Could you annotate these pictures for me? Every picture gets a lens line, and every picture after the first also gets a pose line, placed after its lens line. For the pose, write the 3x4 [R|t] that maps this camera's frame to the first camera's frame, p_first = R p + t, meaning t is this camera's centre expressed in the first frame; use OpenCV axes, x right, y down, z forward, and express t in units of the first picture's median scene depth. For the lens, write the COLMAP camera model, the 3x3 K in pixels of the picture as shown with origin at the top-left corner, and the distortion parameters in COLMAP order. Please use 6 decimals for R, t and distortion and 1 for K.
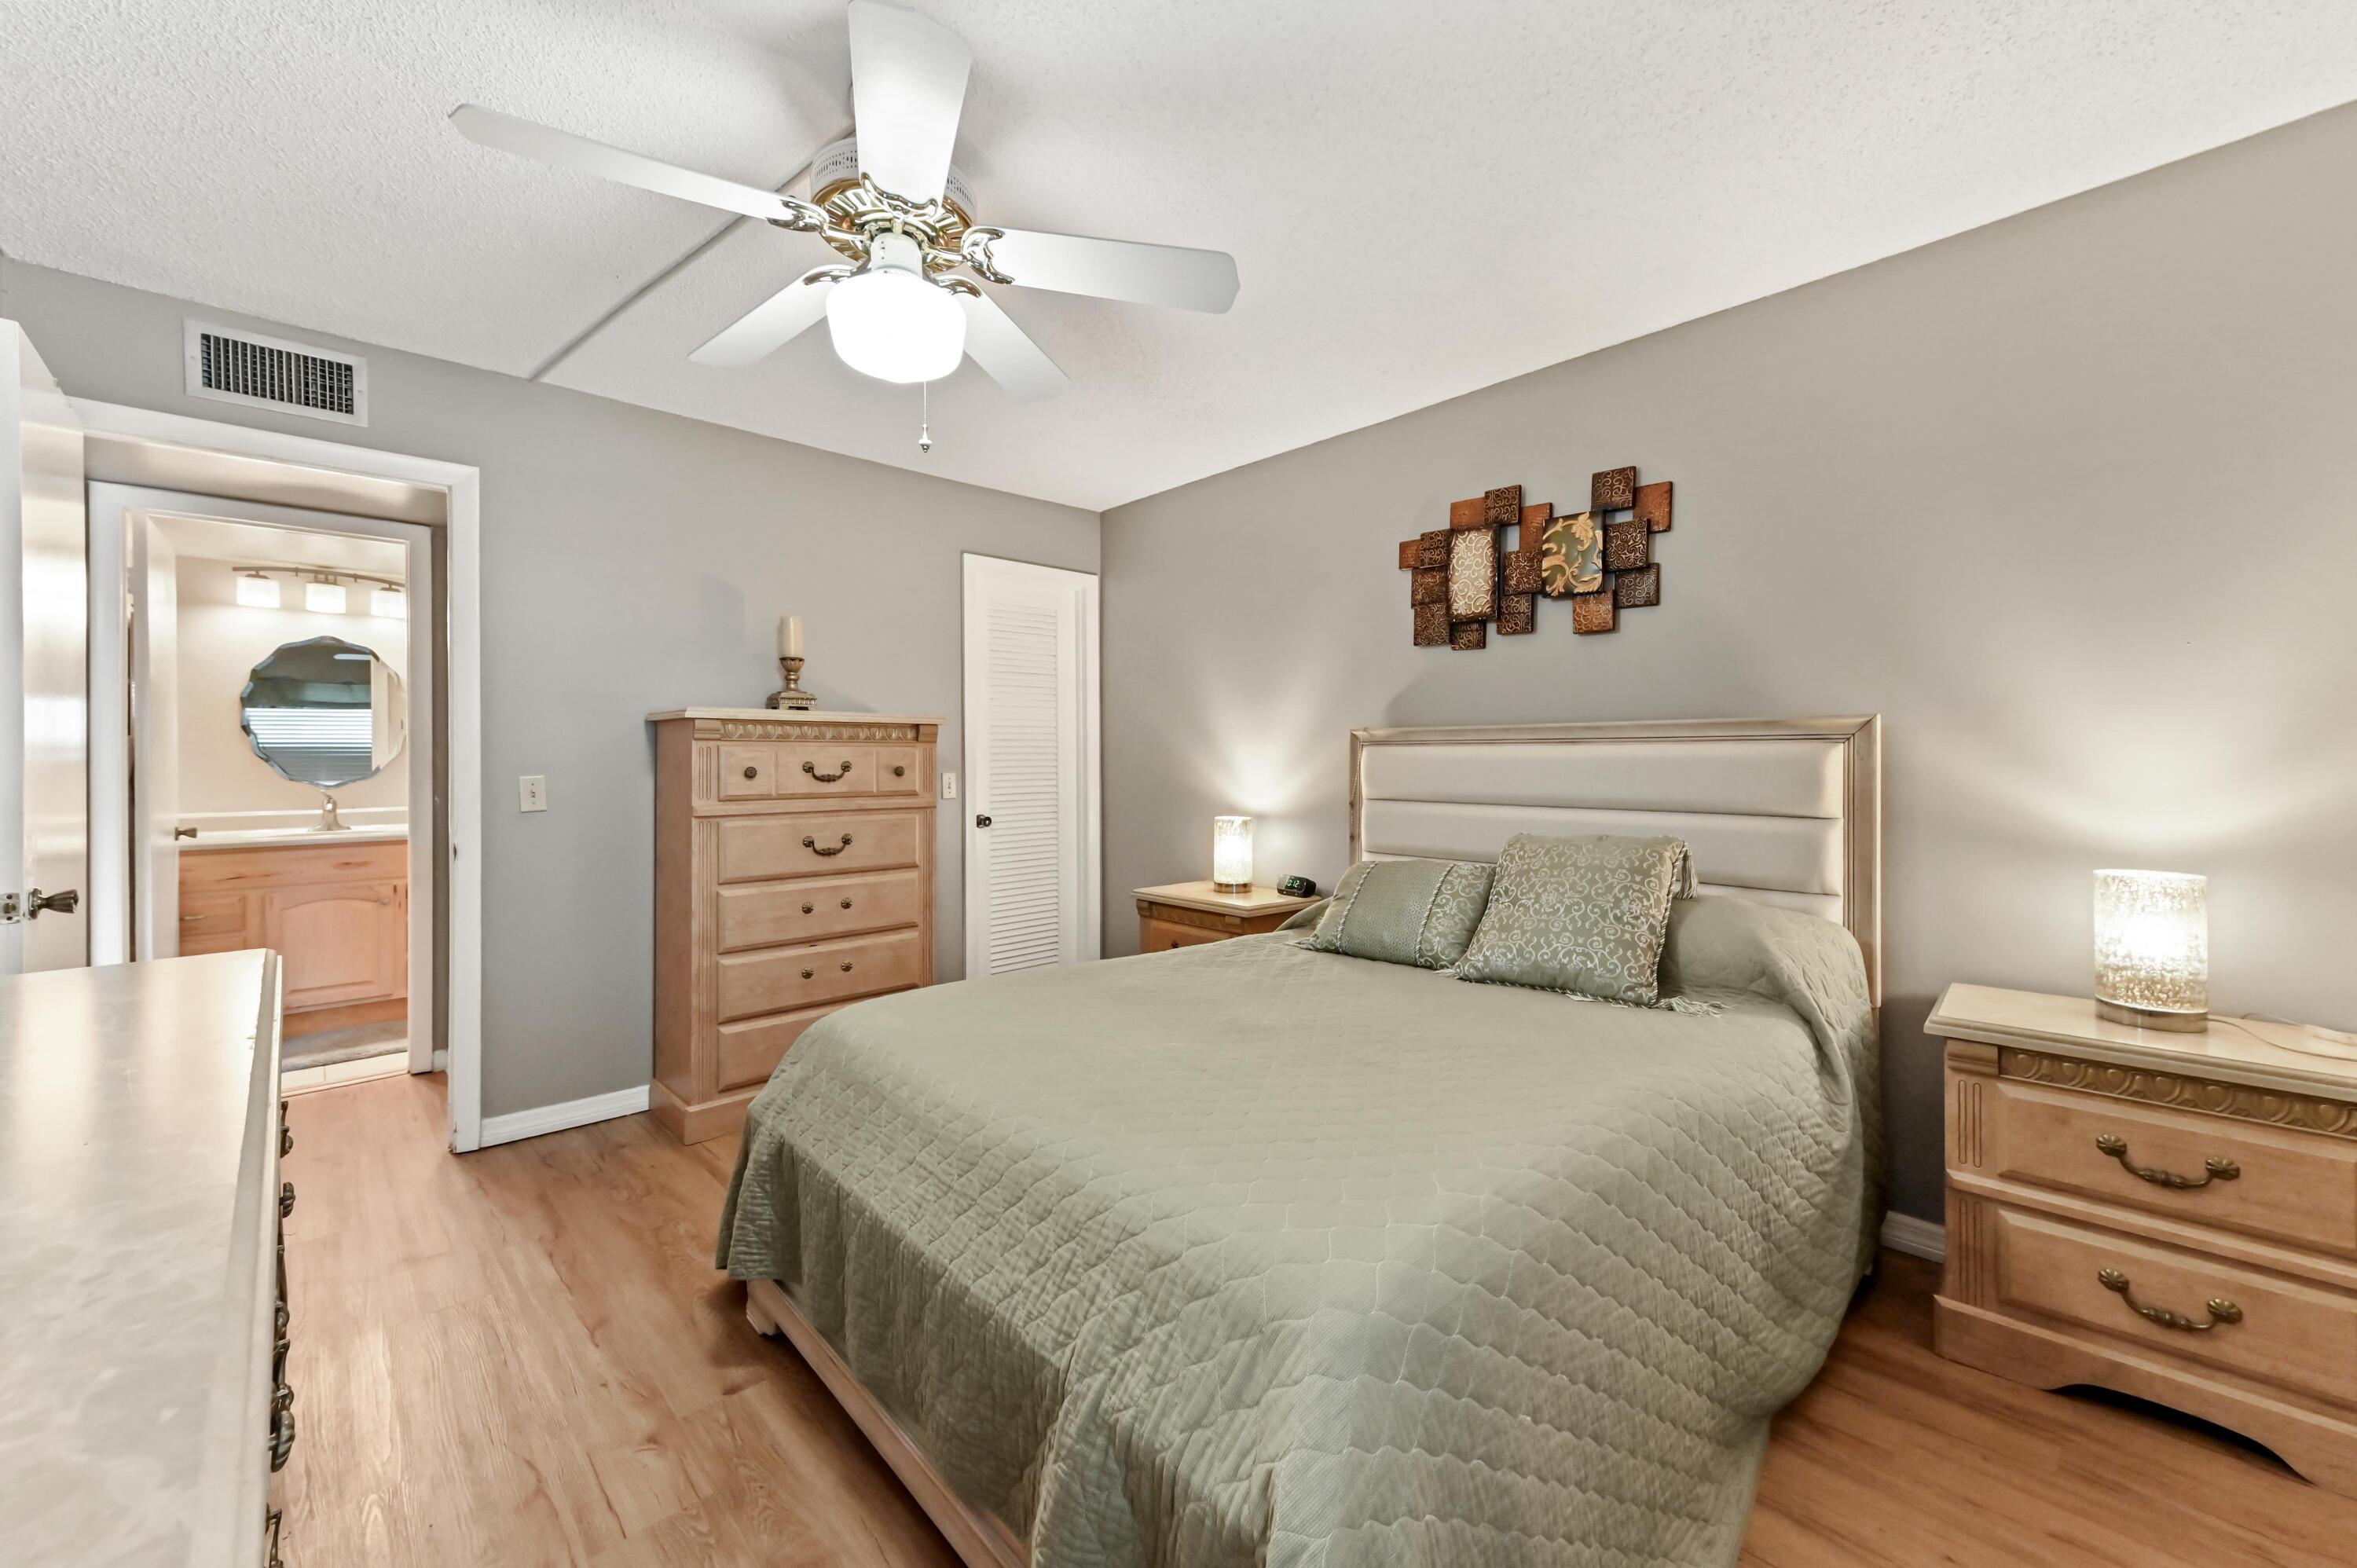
lens RADIAL K [[938.1, 0, 1176.0], [0, 938.1, 768.1], [0, 0, 1]] dist [0.011966, -0.000248]
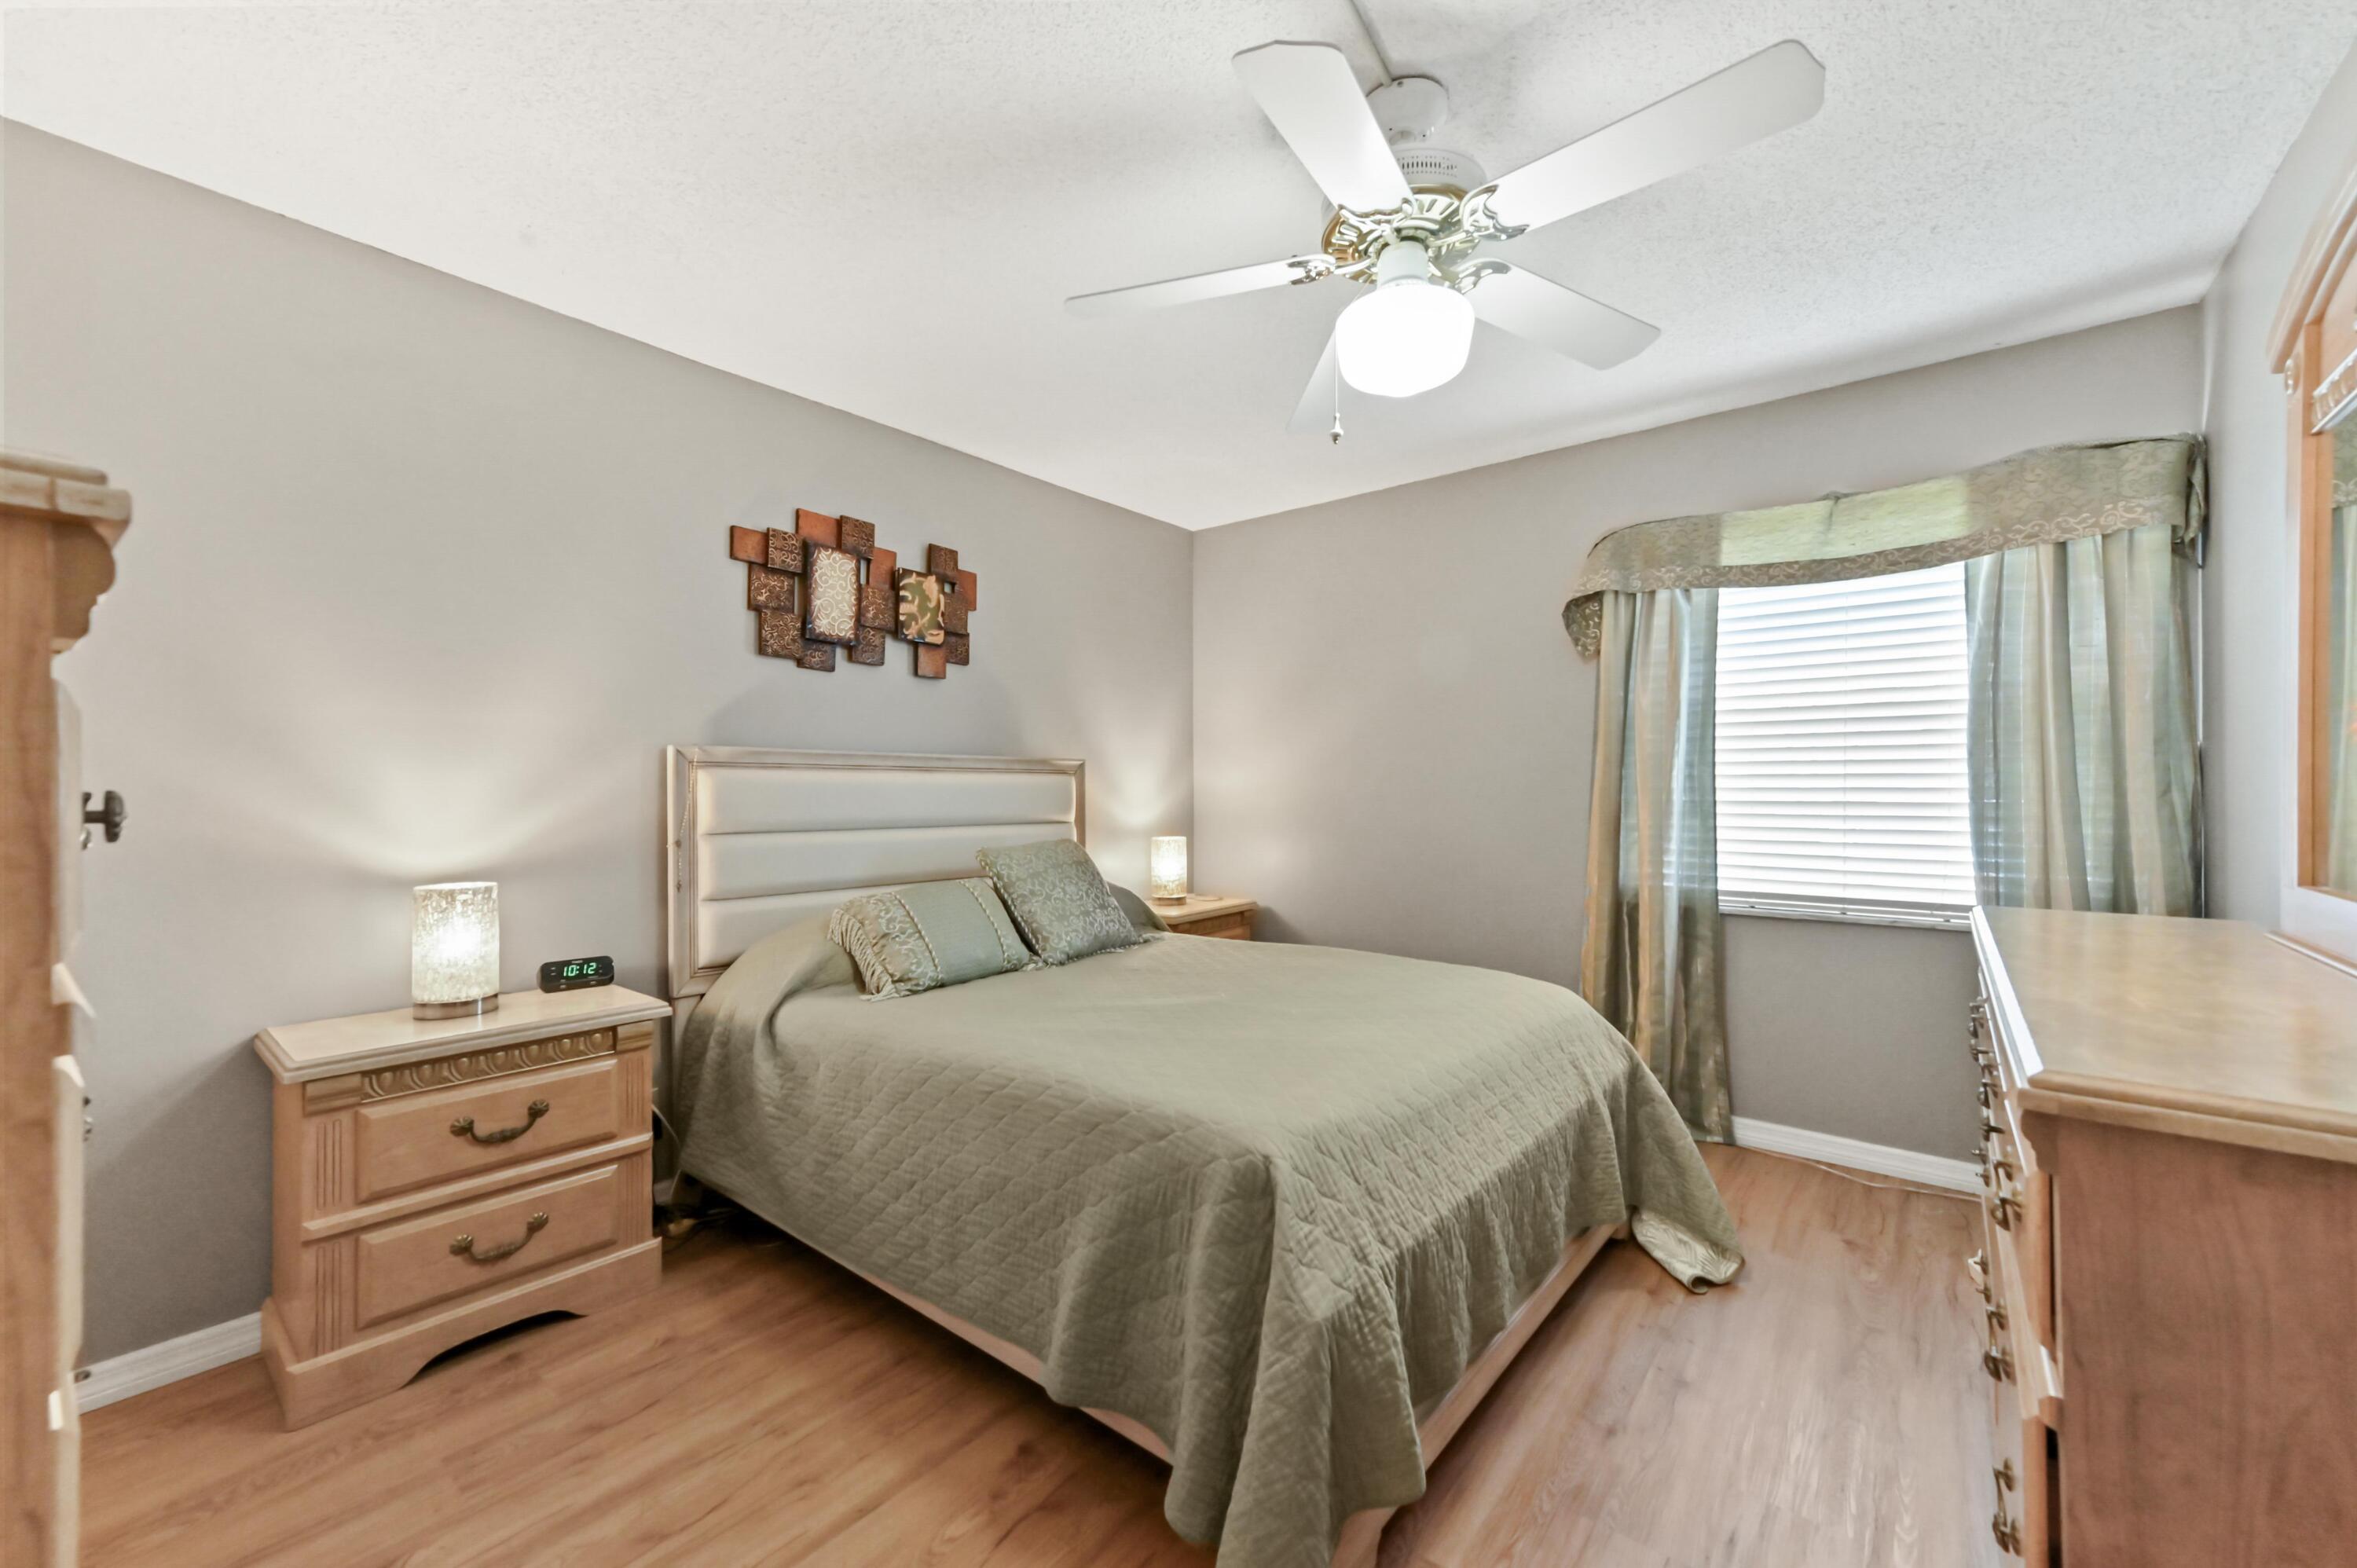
lens RADIAL K [[938.1, 0, 1176.0], [0, 938.1, 768.1], [0, 0, 1]] dist [0.011966, -0.000248]
pose [[-0.108411, 0.025276, 0.993785, -0.635561], [0.003300, 0.999680, -0.025066, -0.002003], [-0.994101, 0.000562, -0.108460, 0.701217]]
